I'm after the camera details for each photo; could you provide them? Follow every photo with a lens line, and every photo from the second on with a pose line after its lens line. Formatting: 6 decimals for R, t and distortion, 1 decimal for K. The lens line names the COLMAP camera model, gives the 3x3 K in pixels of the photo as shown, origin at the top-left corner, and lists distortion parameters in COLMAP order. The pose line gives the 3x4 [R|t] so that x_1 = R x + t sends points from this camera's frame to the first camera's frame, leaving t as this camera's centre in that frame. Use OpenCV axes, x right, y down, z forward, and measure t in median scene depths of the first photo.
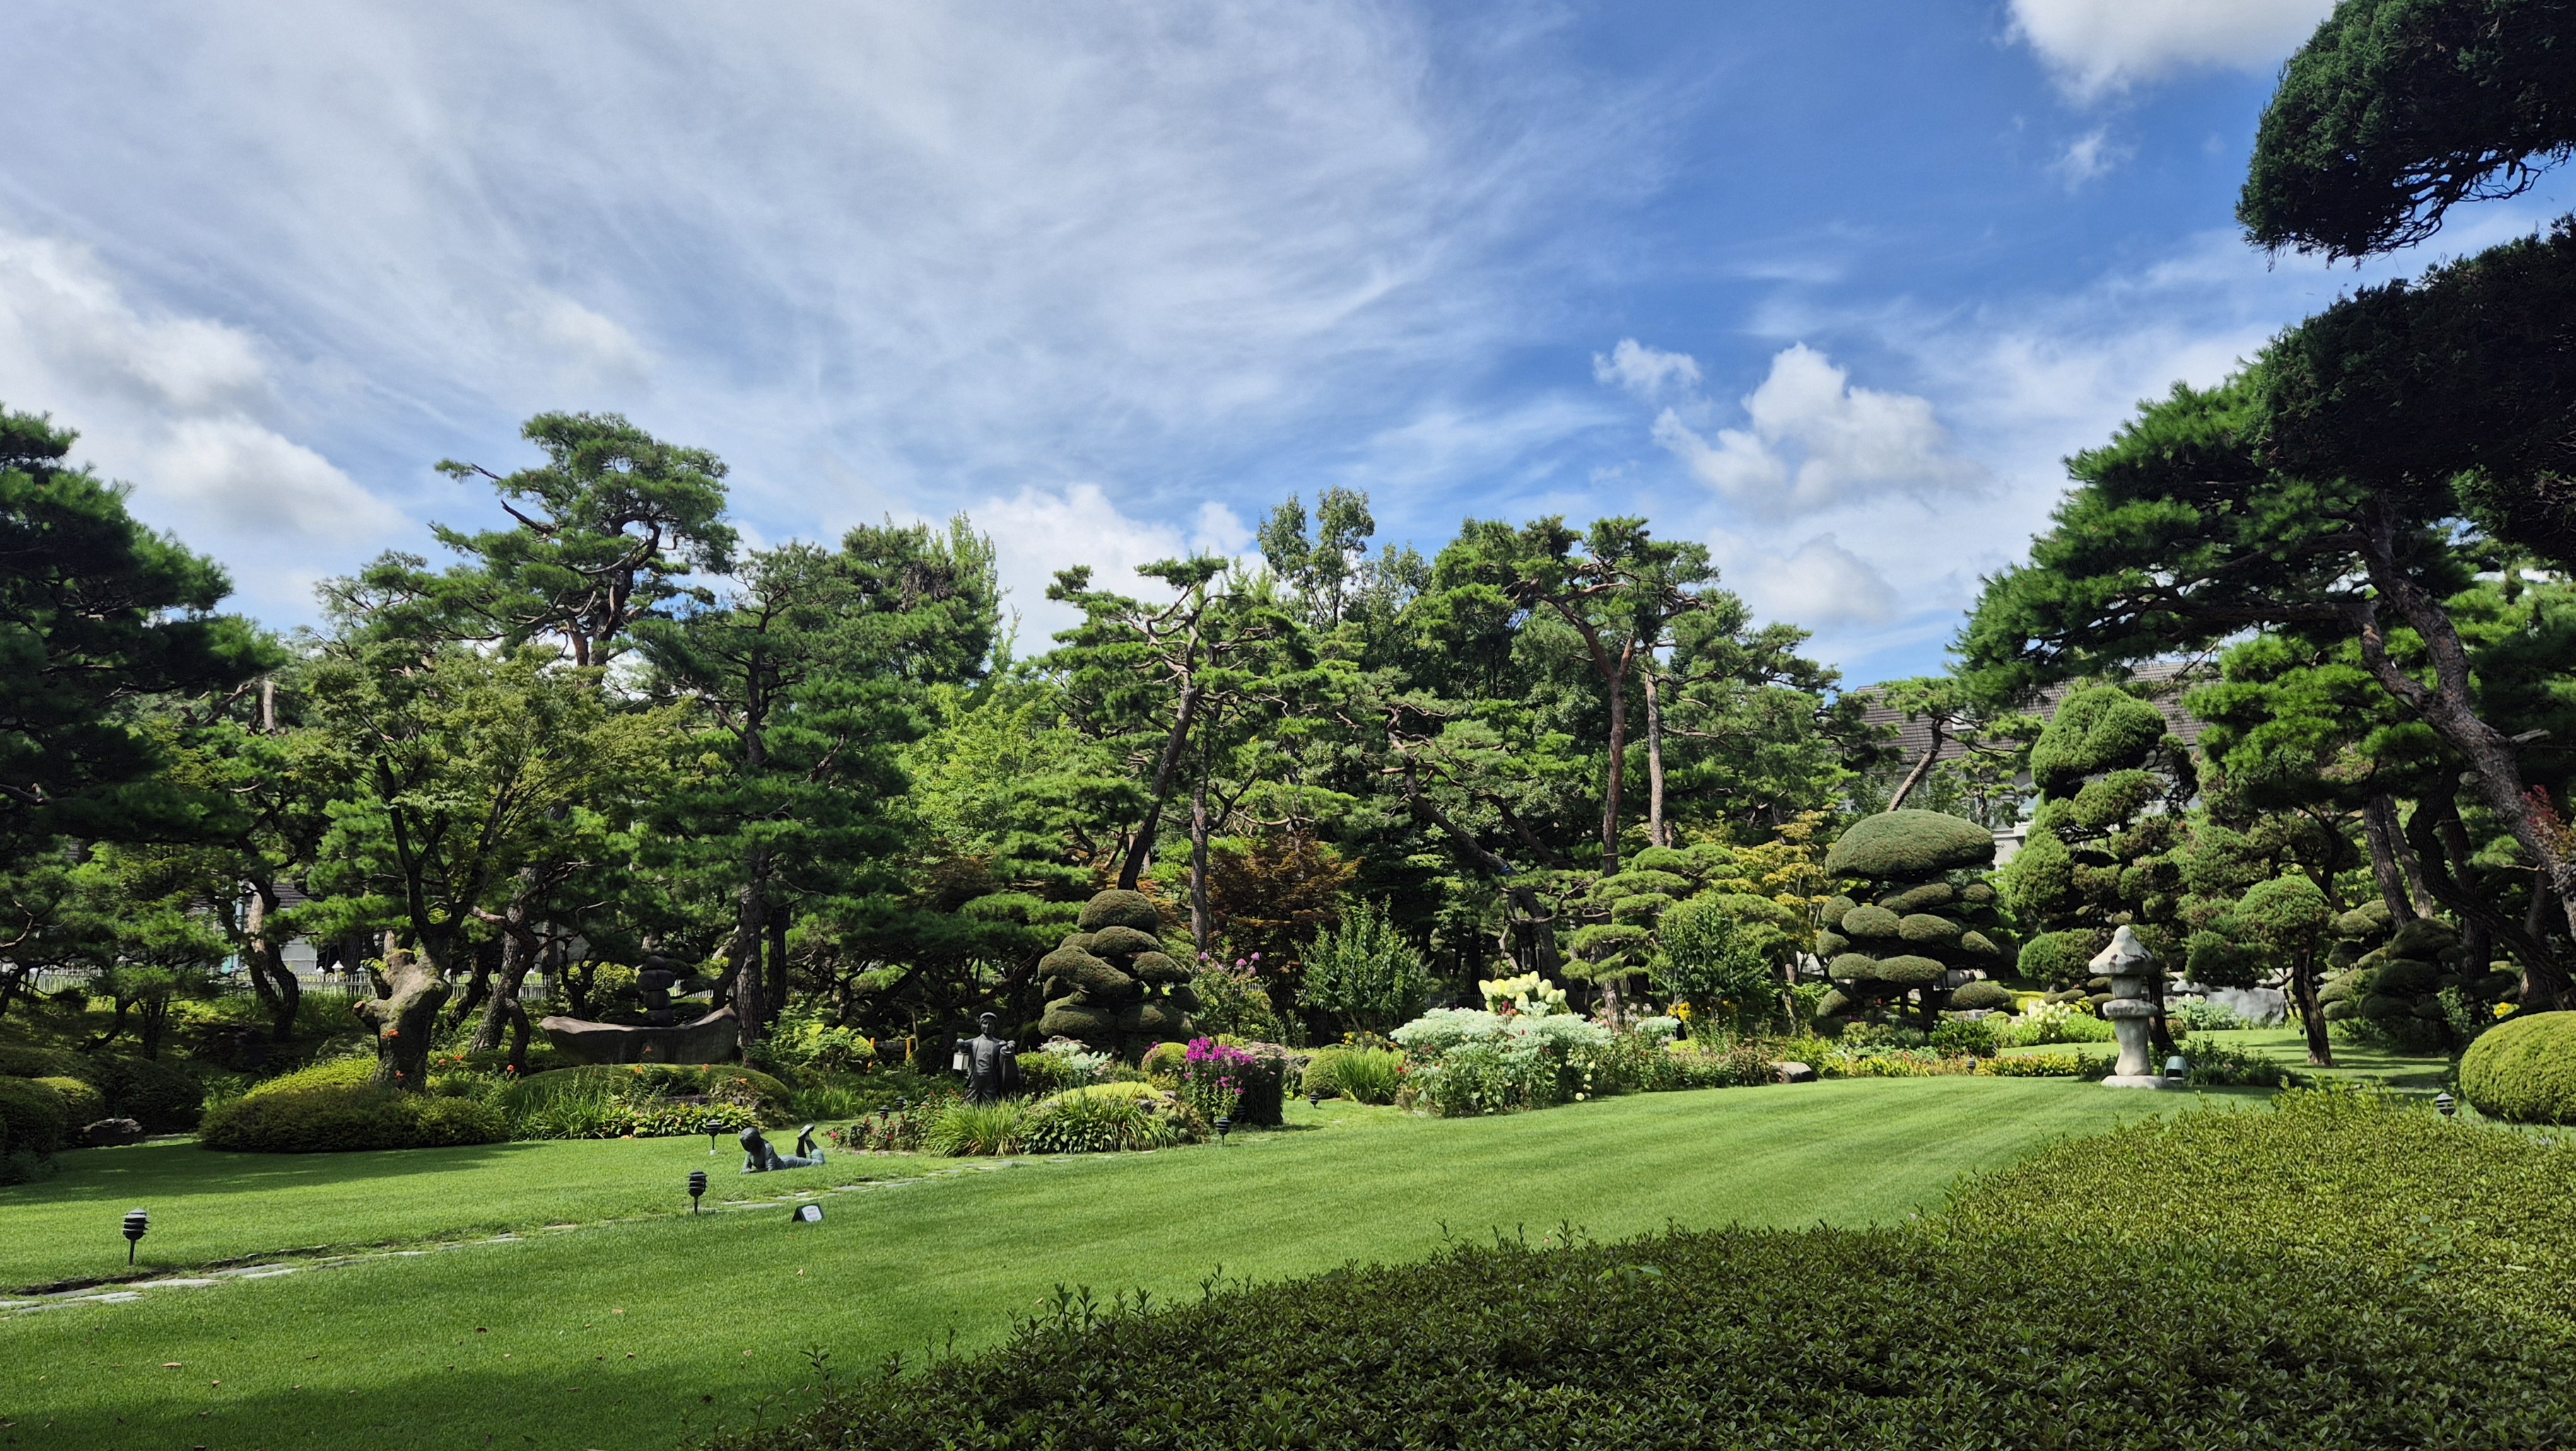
lens RADIAL K [[1848.6, 0, 1281.5], [0, 1848.6, 739.6], [0, 0, 1]] dist [0.051430, -0.035076]
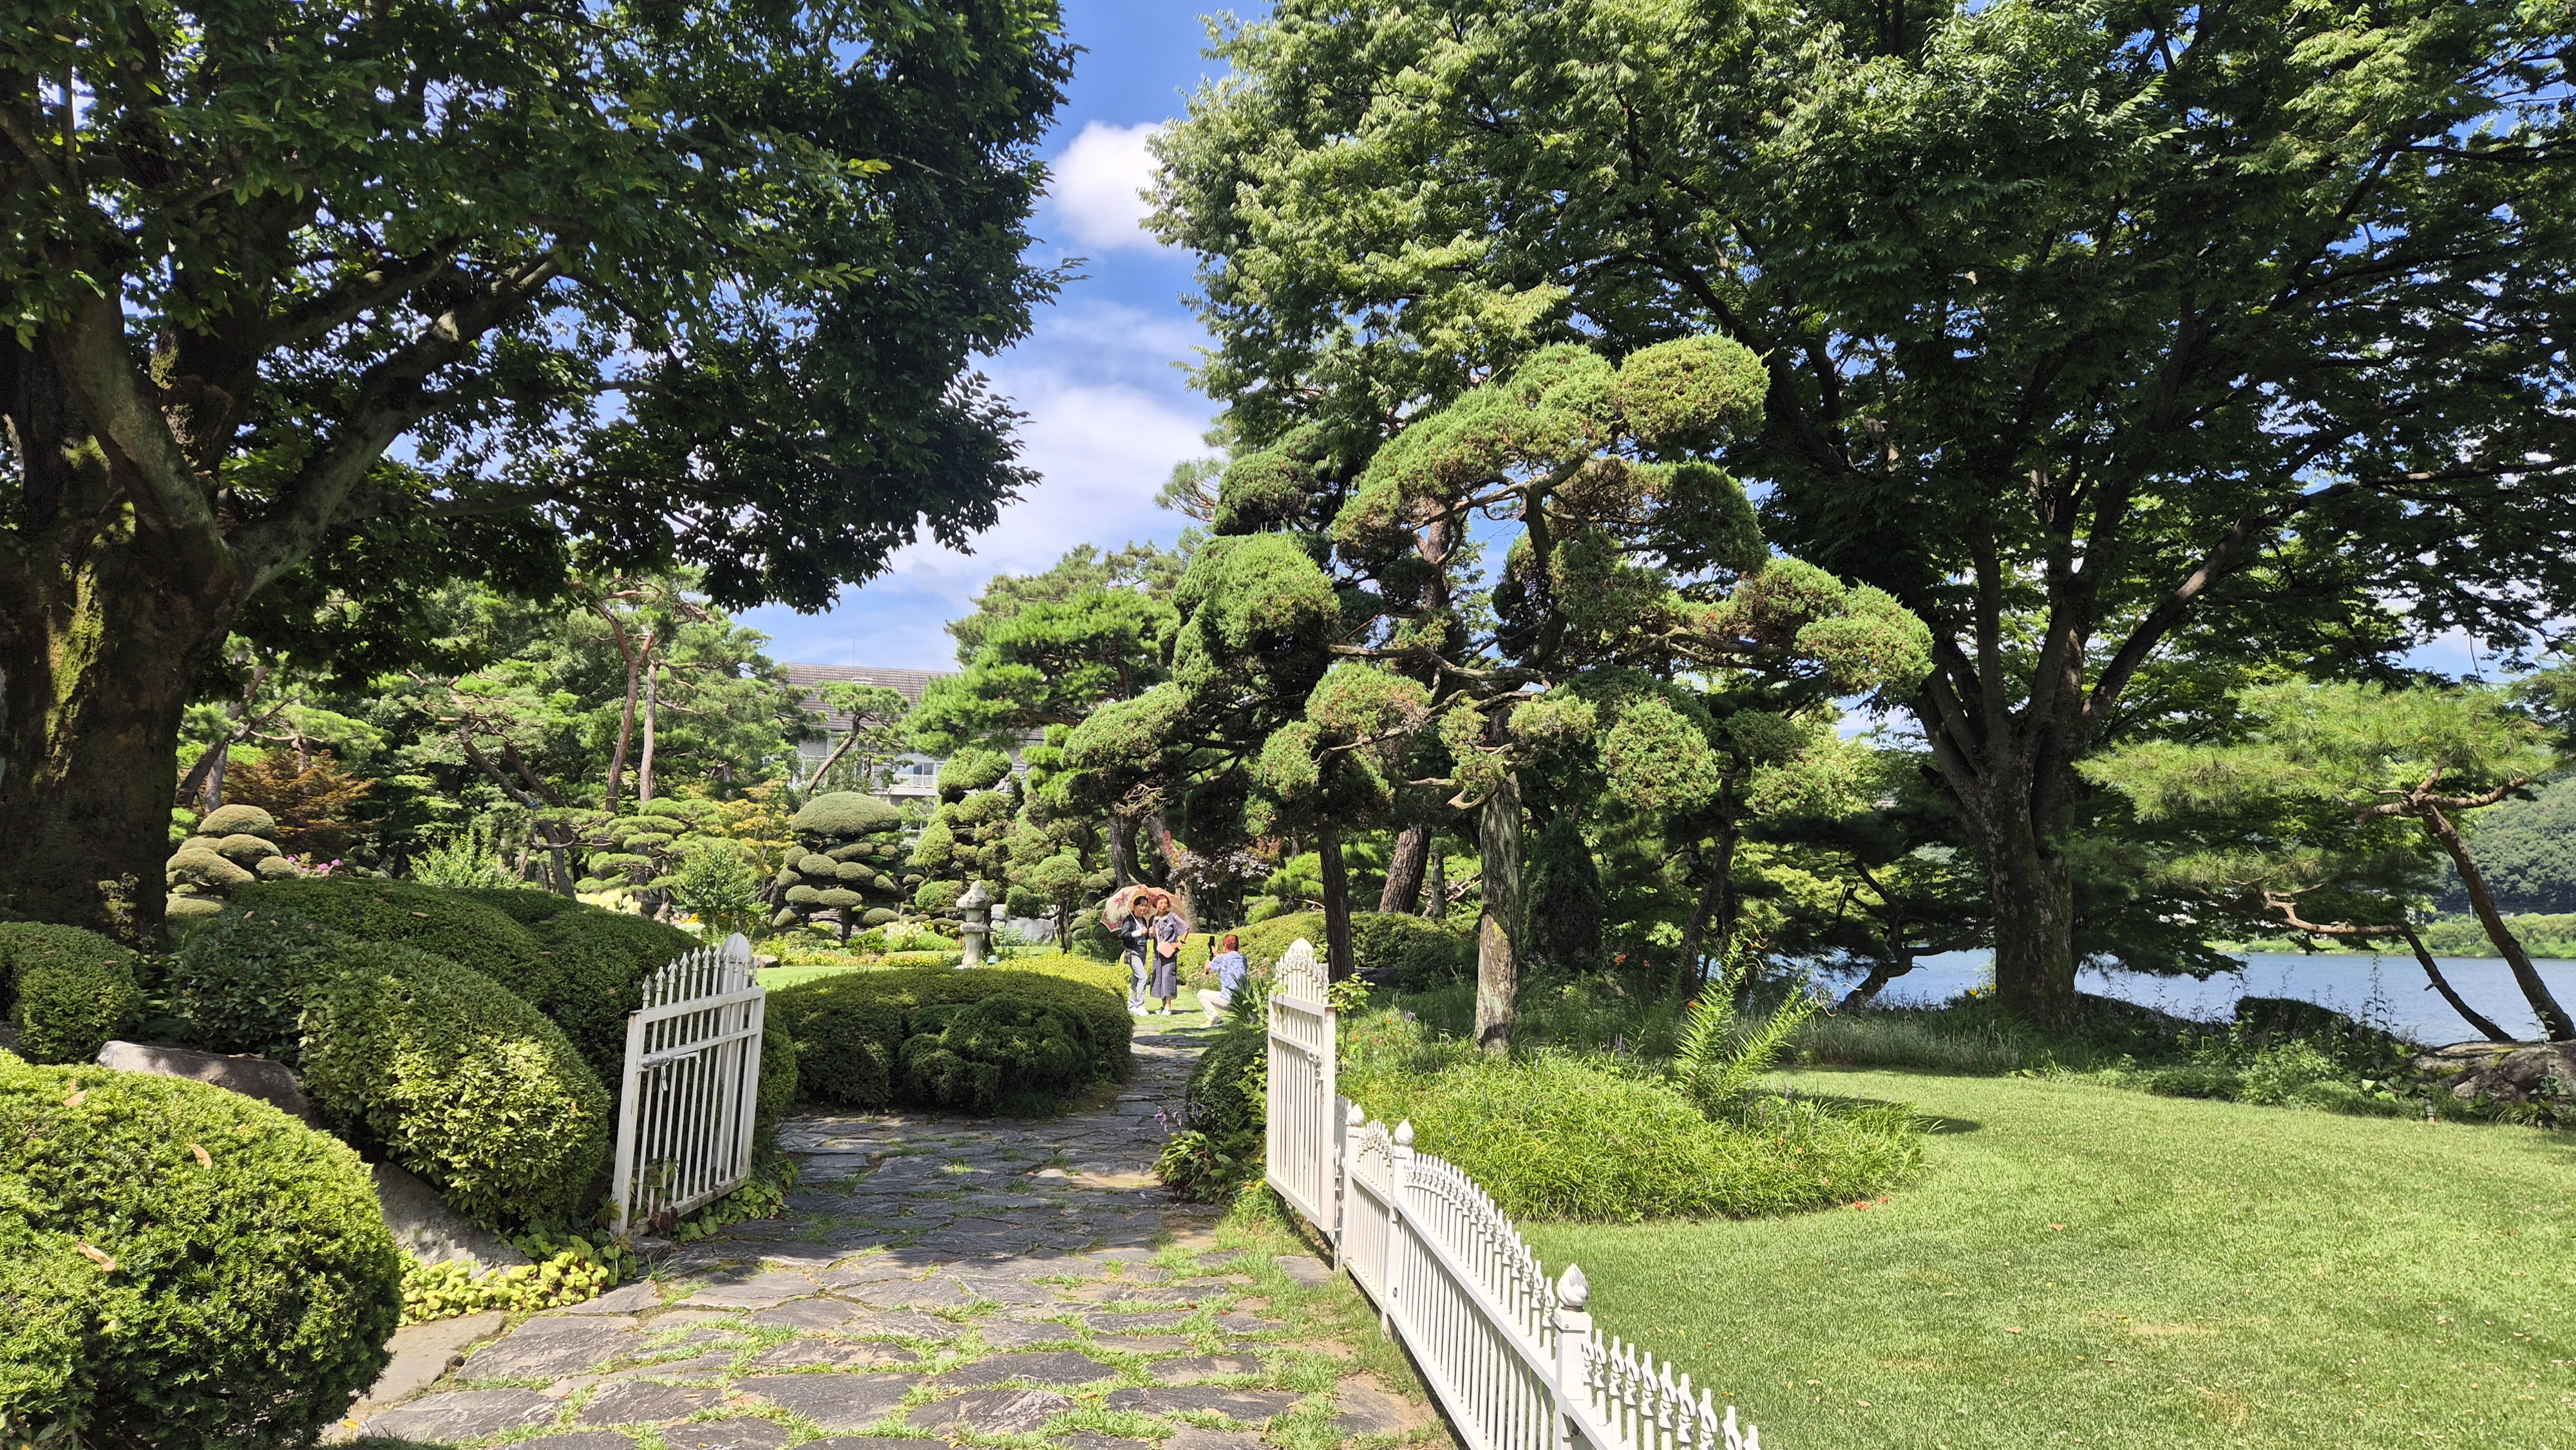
lens RADIAL K [[1848.1, 0, 1281.5], [0, 1848.1, 739.1], [0, 0, 1]] dist [0.051430, -0.035076]
pose [[0.819853, 0.098149, 0.564099, -0.231006], [-0.123552, 0.992314, 0.006914, -0.059667], [-0.559085, -0.075364, 0.825678, -0.438438]]
